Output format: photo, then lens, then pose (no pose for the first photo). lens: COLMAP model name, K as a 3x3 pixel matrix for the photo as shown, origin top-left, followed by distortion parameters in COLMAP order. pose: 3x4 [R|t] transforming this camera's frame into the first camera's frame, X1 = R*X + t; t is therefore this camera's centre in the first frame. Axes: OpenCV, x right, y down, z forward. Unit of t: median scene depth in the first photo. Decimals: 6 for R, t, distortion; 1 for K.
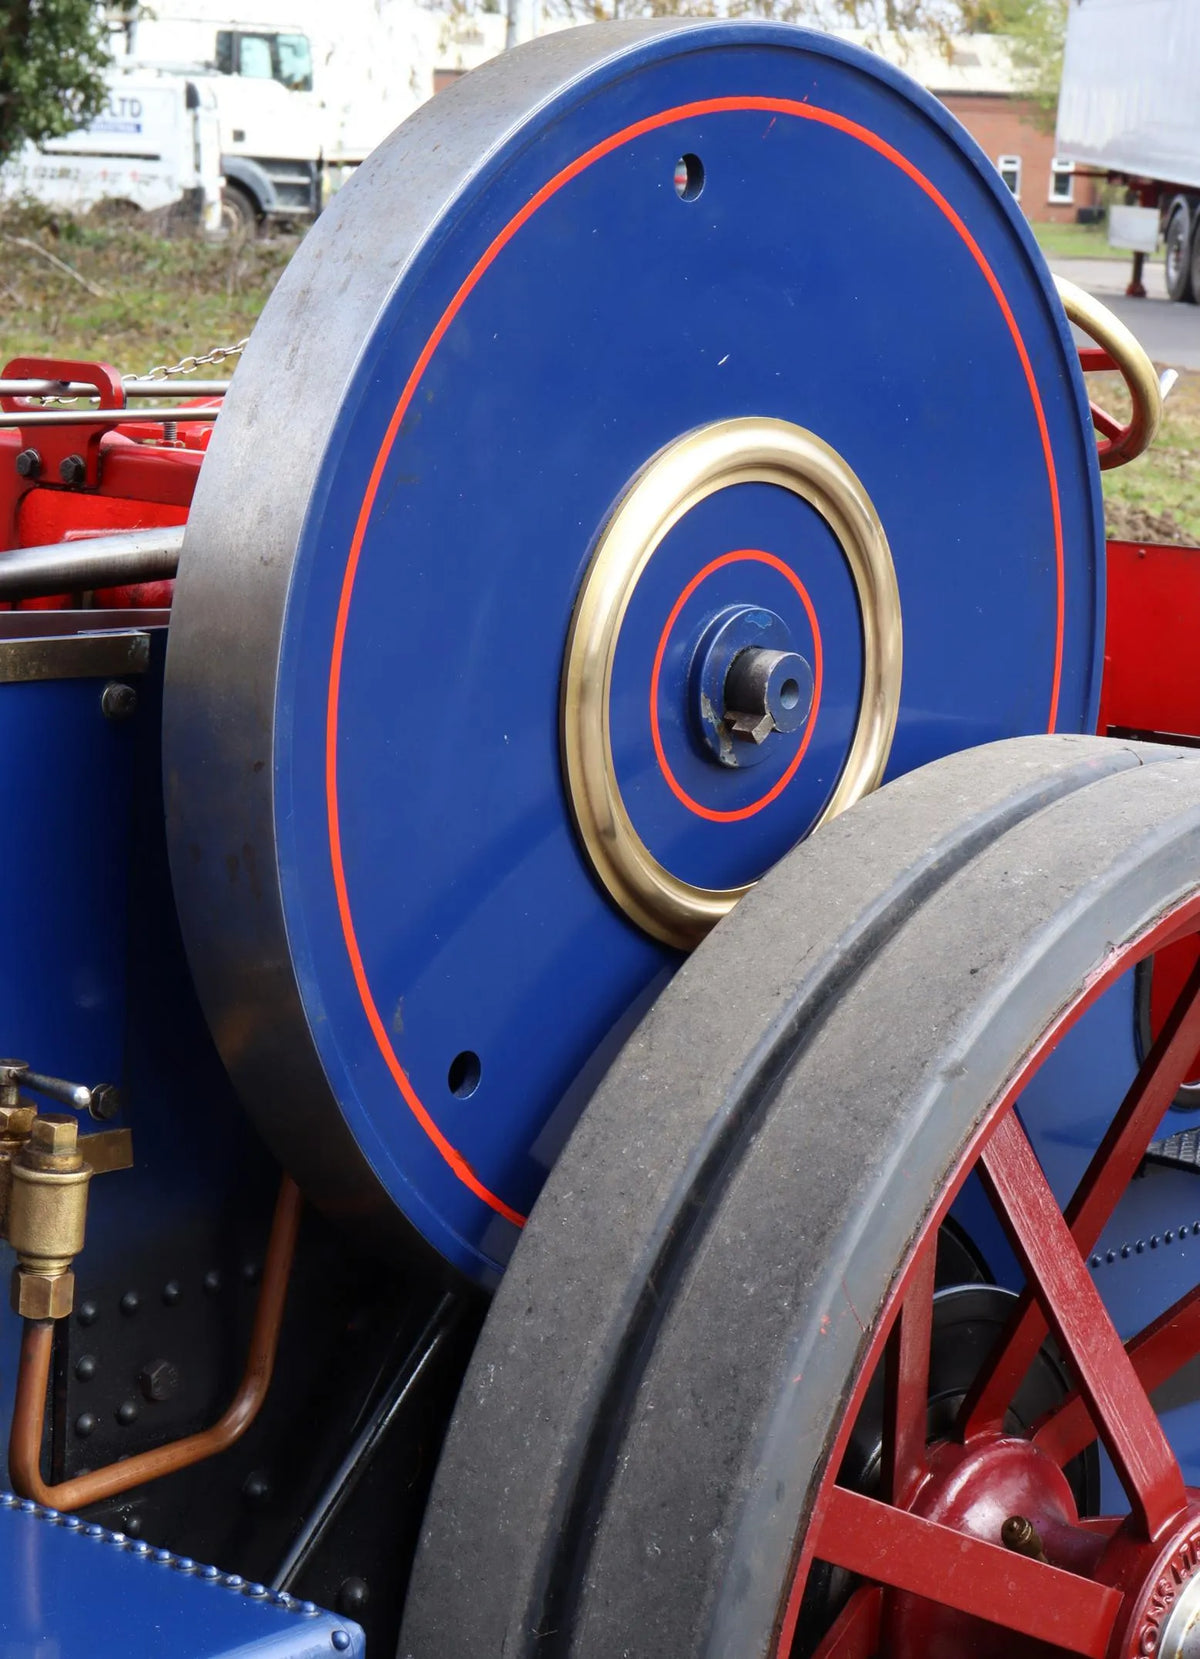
lens RADIAL K [[3965.0, 0, 593.2], [0, 3965.0, 751.6], [0, 0, 1]] dist [0.013769, 0.545487]
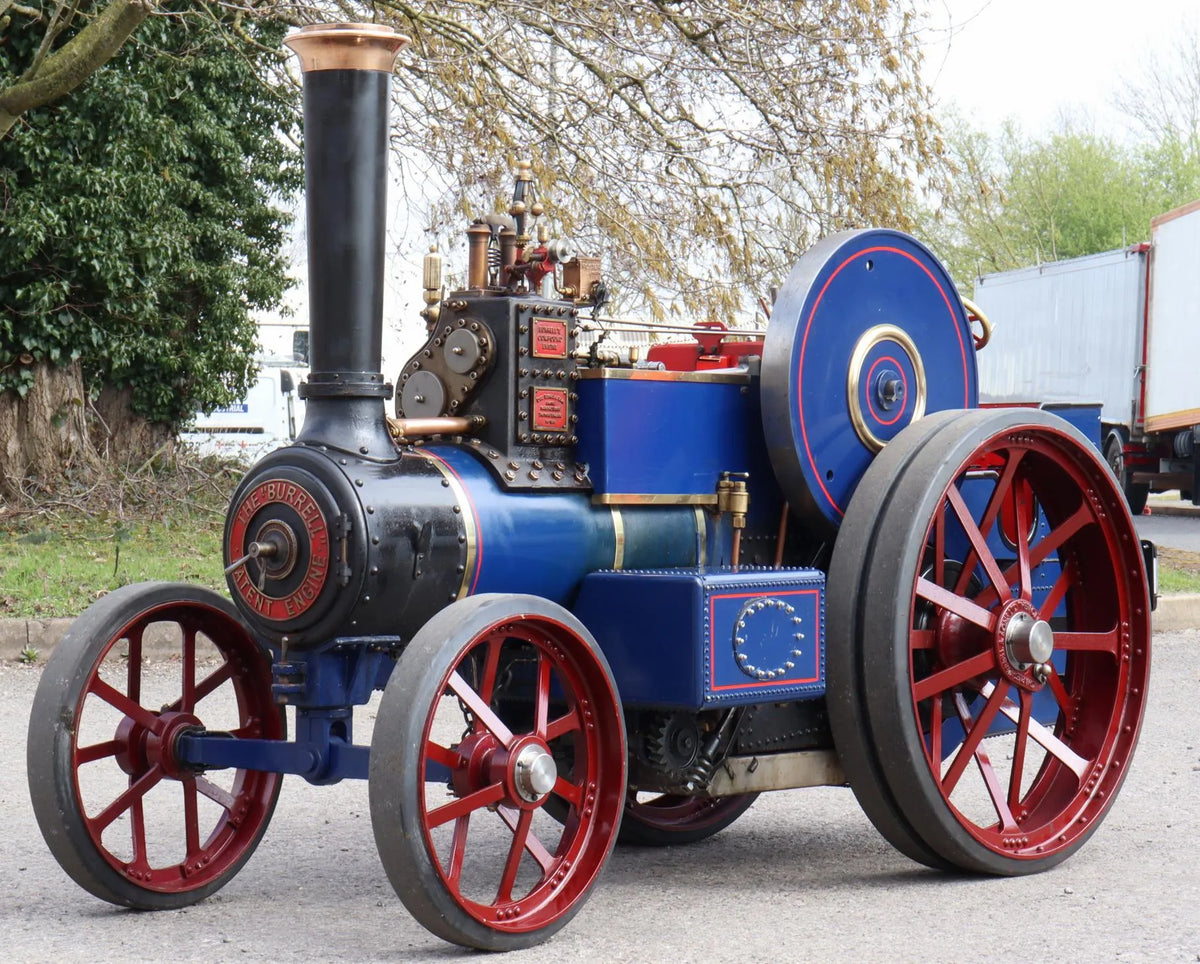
lens RADIAL K [[3789.3, 0, 600.0], [0, 3789.3, 482.0], [0, 0, 1]] dist [0.124000, 0.809788]
pose [[0.998891, -0.044235, 0.016123, -0.325942], [0.046074, 0.988885, -0.141365, 0.616471], [-0.009690, 0.141951, 0.989826, -2.843927]]
